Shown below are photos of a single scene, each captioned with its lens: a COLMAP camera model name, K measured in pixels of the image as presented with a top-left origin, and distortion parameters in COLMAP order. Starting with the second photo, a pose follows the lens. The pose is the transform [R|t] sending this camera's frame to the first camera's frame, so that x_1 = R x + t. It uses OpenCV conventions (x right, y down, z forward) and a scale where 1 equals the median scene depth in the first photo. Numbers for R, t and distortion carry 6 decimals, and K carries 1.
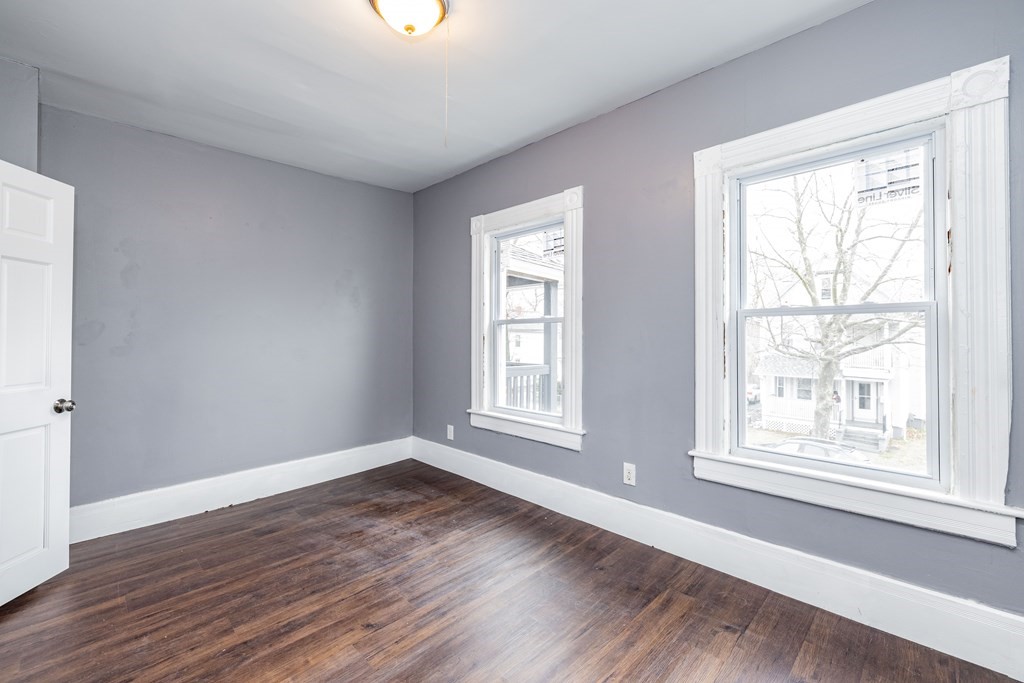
lens RADIAL K [[431.9, 0, 511.6], [0, 431.9, 326.4], [0, 0, 1]] dist [0.003286, 0.000466]
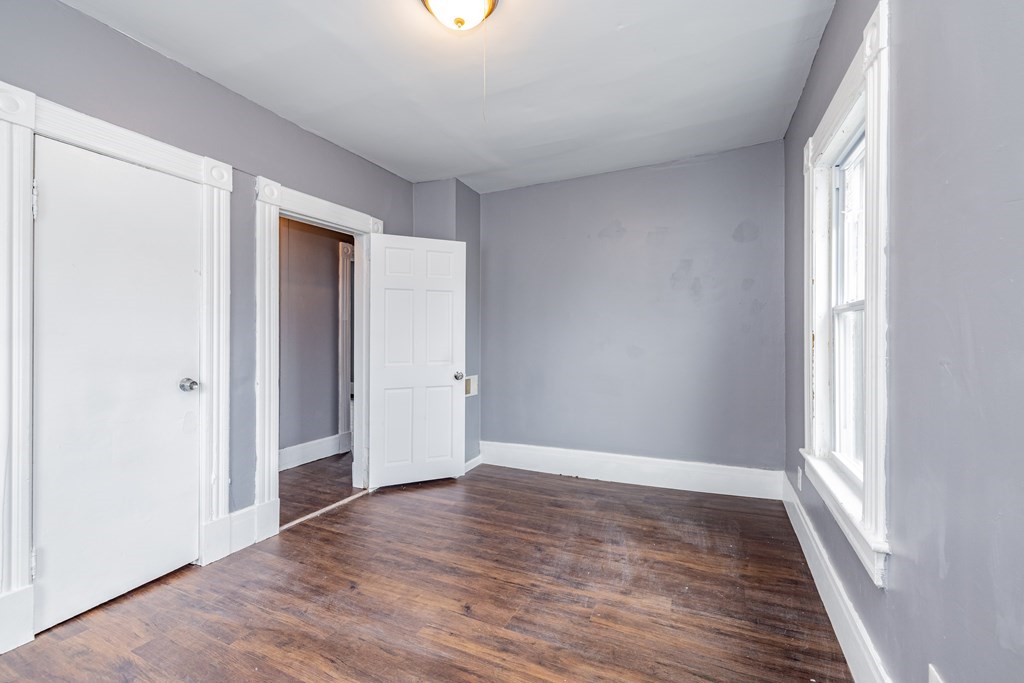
lens RADIAL K [[431.9, 0, 511.6], [0, 431.9, 326.4], [0, 0, 1]] dist [0.003286, 0.000466]
pose [[0.340407, -0.017459, -0.940116, 0.483110], [0.020591, 0.999726, -0.011110, 0.013060], [0.940053, -0.015576, 0.340673, 0.510884]]
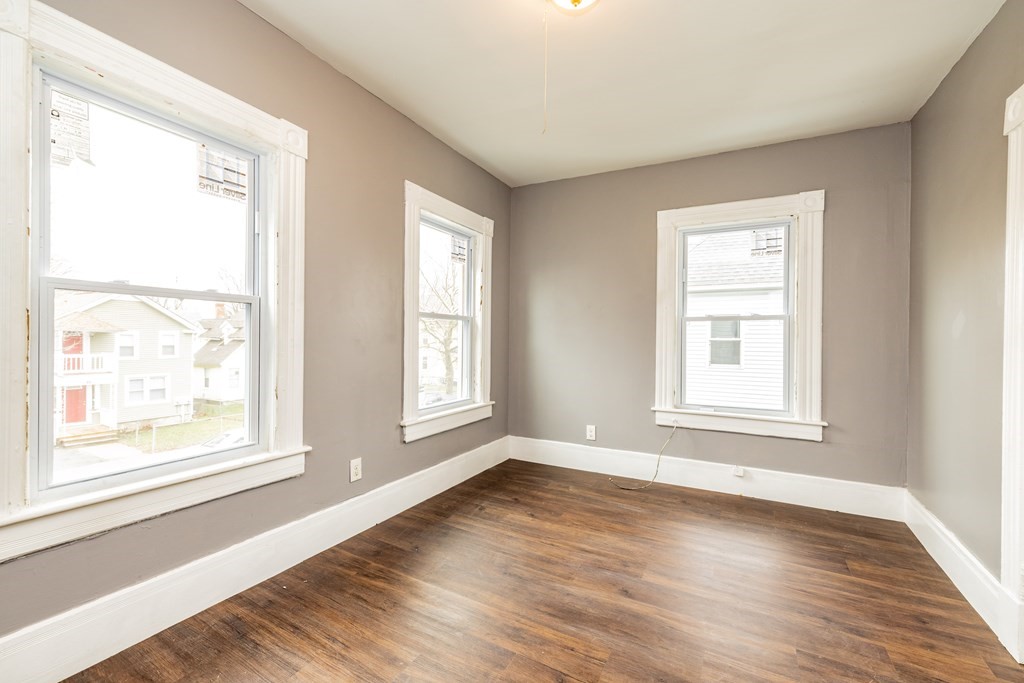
lens RADIAL K [[428.3, 0, 512.0], [0, 428.3, 341.5], [0, 0, 1]] dist [-0.001913, 0.000351]
pose [[-0.289590, -0.010204, 0.957096, -0.718641], [-0.040384, 0.999183, -0.001566, 0.038112], [-0.956298, -0.039105, -0.289766, 0.914544]]
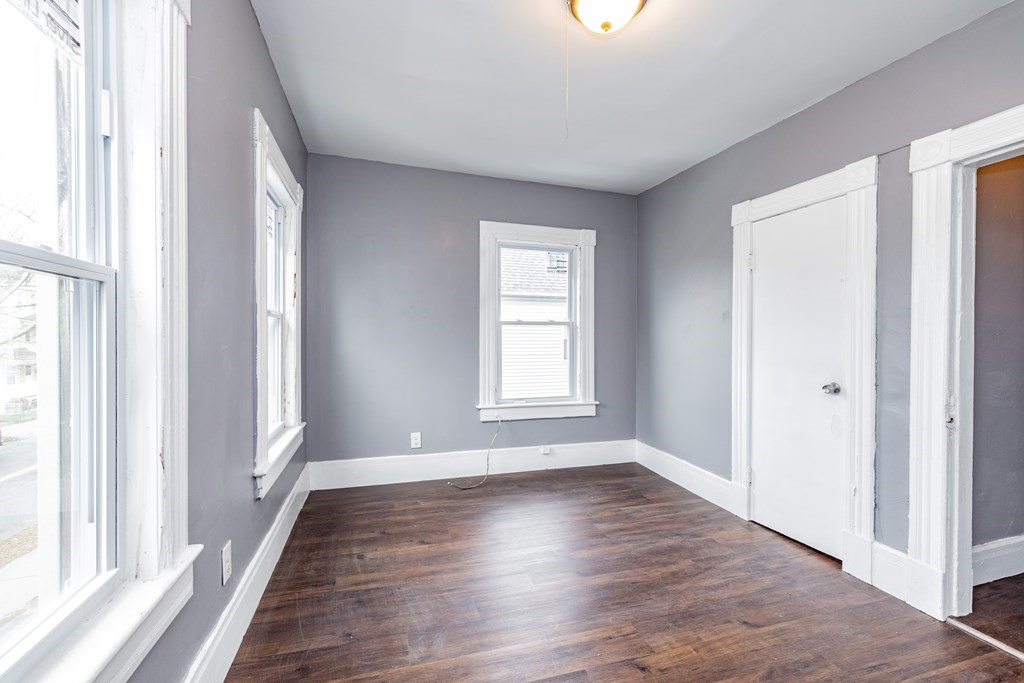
lens RADIAL K [[428.3, 0, 512.0], [0, 428.3, 341.5], [0, 0, 1]] dist [-0.001913, 0.000351]
pose [[-0.884632, -0.009430, 0.466194, -0.334863], [-0.021569, 0.999553, -0.020710, 0.038574], [-0.465790, -0.028376, -0.884440, 1.291655]]
